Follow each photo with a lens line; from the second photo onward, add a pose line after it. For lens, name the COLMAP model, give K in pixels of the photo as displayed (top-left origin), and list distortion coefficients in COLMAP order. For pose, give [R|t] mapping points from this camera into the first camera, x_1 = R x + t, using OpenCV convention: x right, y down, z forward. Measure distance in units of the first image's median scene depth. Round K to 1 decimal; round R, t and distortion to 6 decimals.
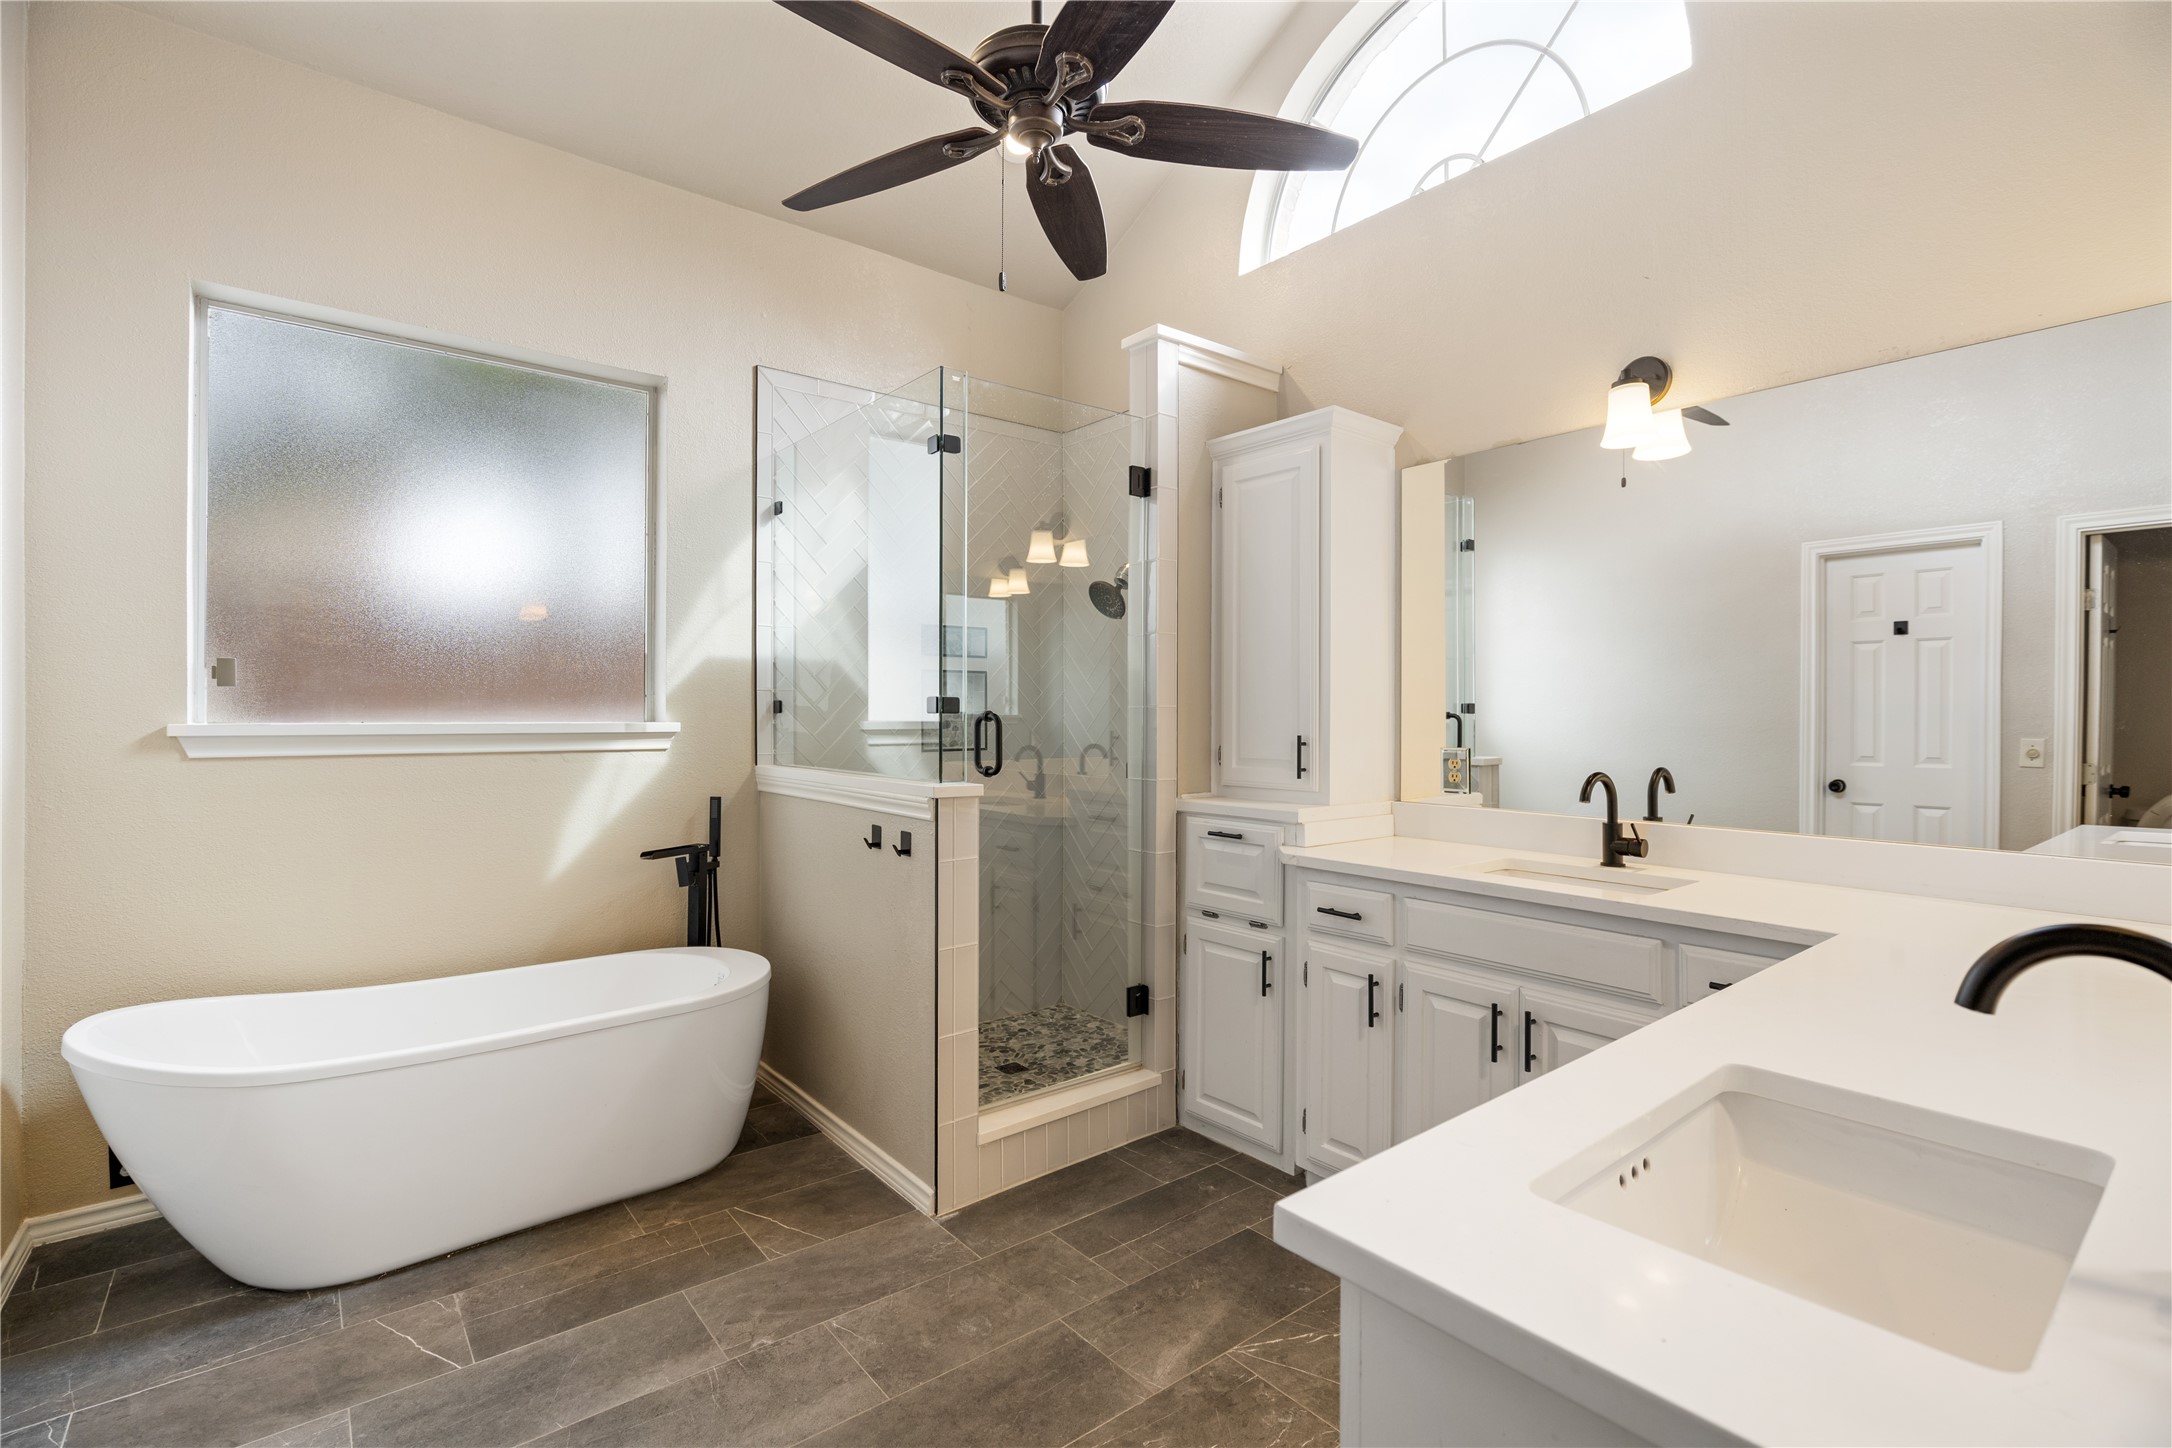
lens RADIAL K [[984.0, 0, 1063.1], [0, 984.0, 712.9], [0, 0, 1]] dist [-0.000244, 0.000295]
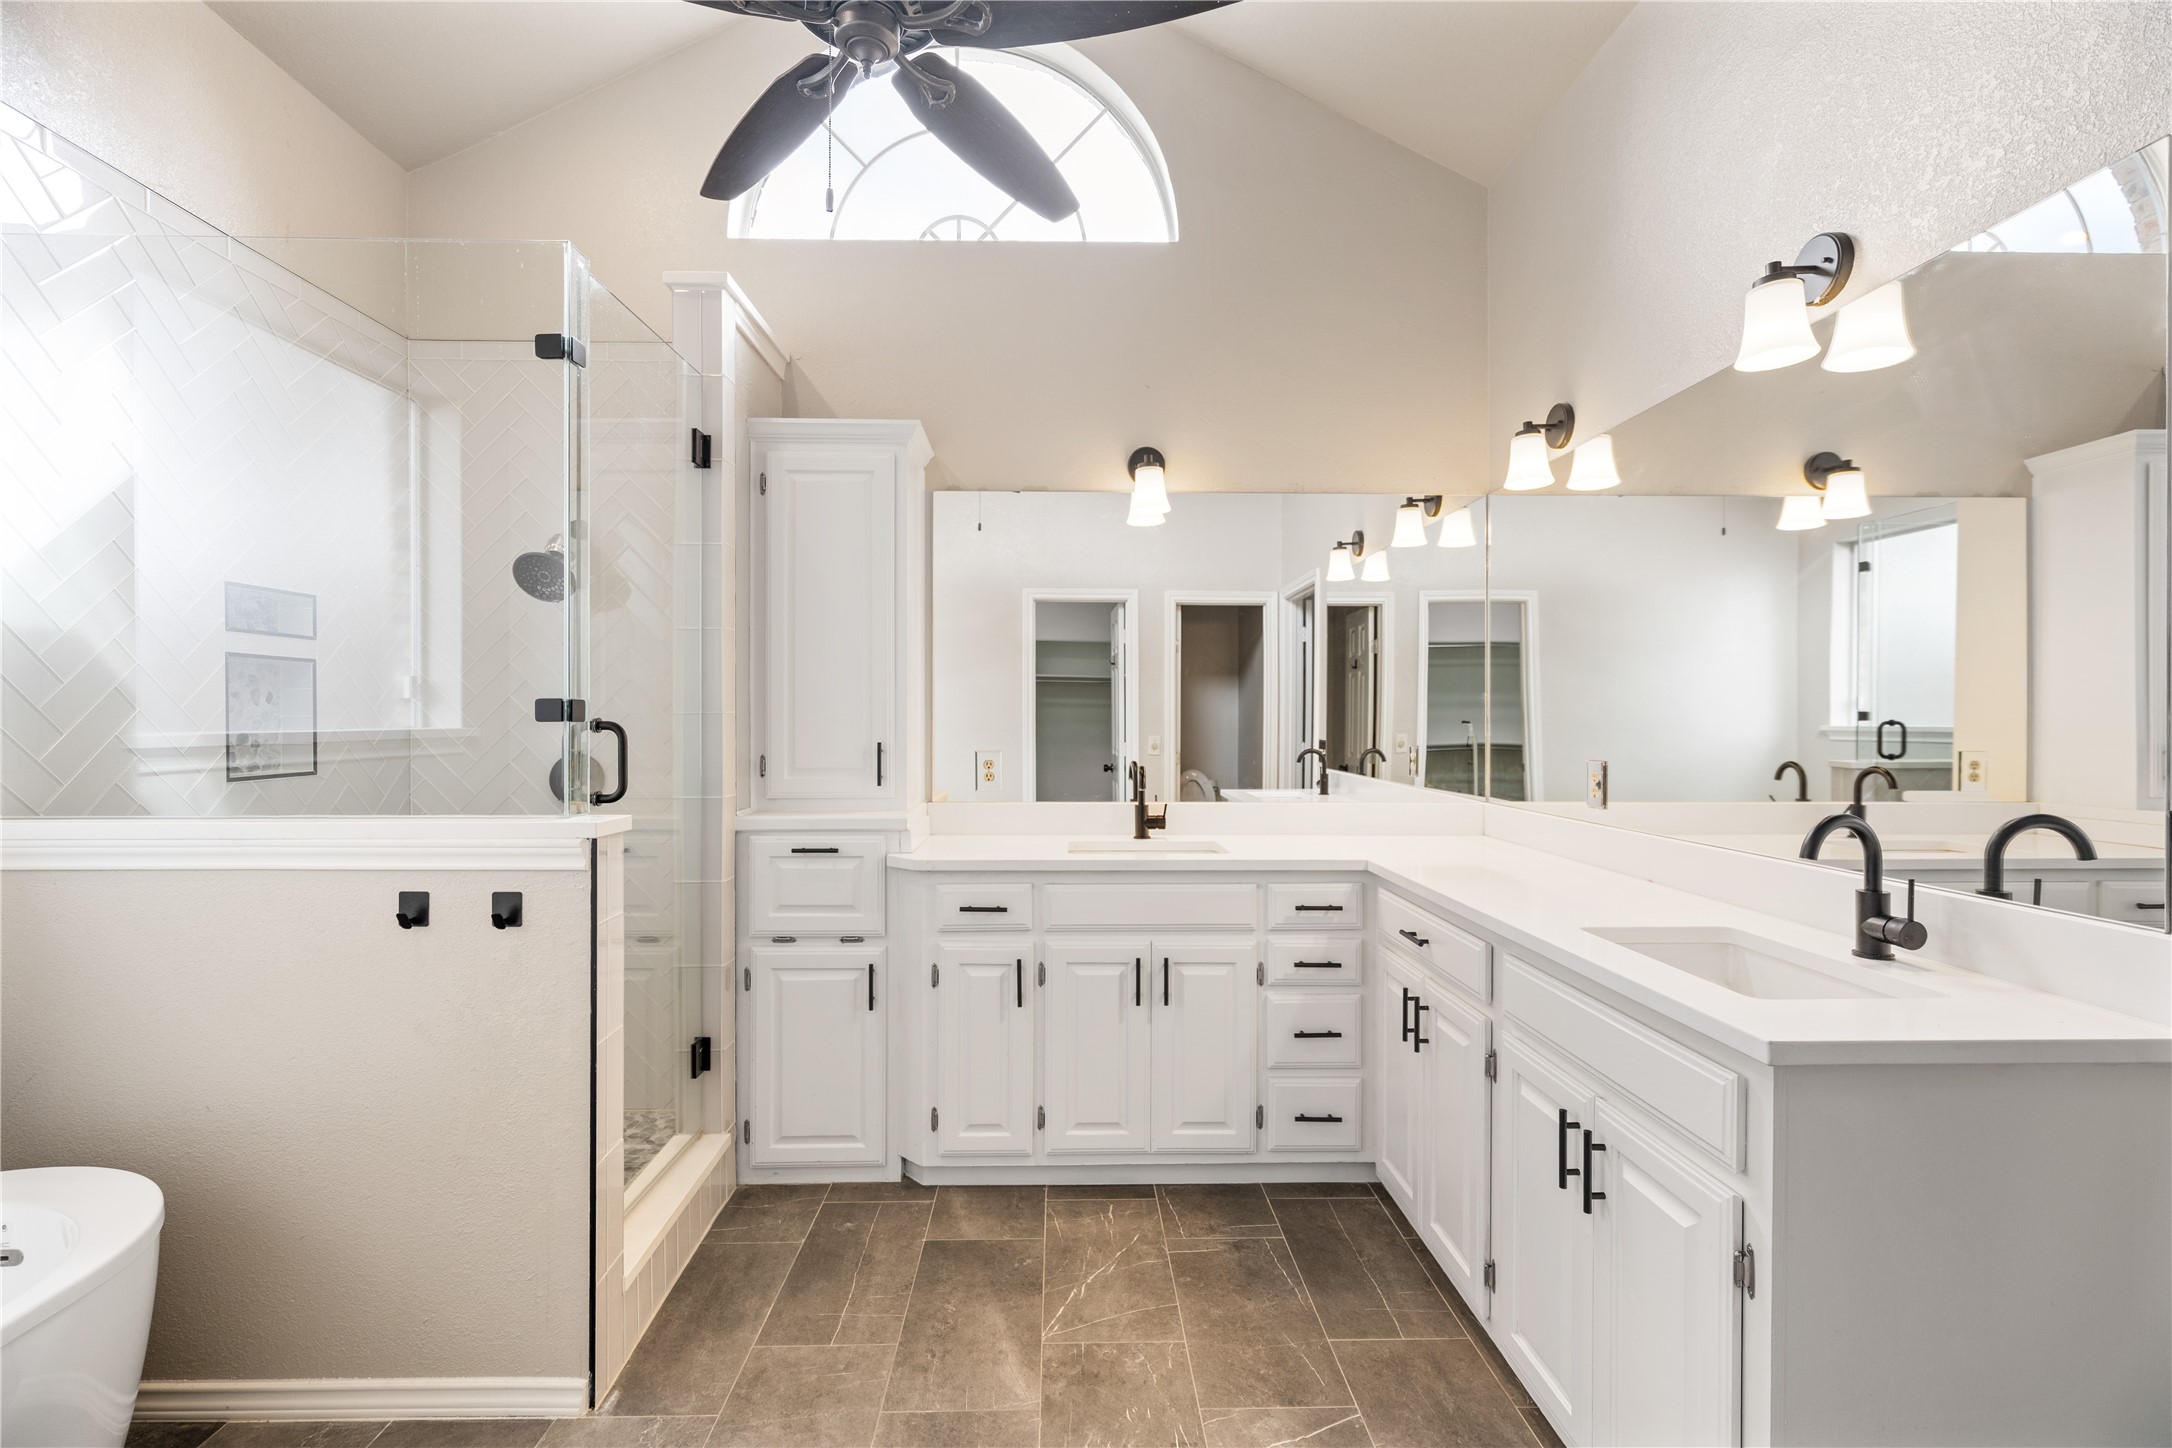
lens RADIAL K [[982.2, 0, 1084.4], [0, 982.2, 713.7], [0, 0, 1]] dist [-0.024972, 0.021773]
pose [[0.603267, 0.002328, 0.797536, -0.481152], [-0.000098, 0.999996, -0.002845, -0.003416], [-0.797539, 0.001638, 0.603265, 0.269179]]
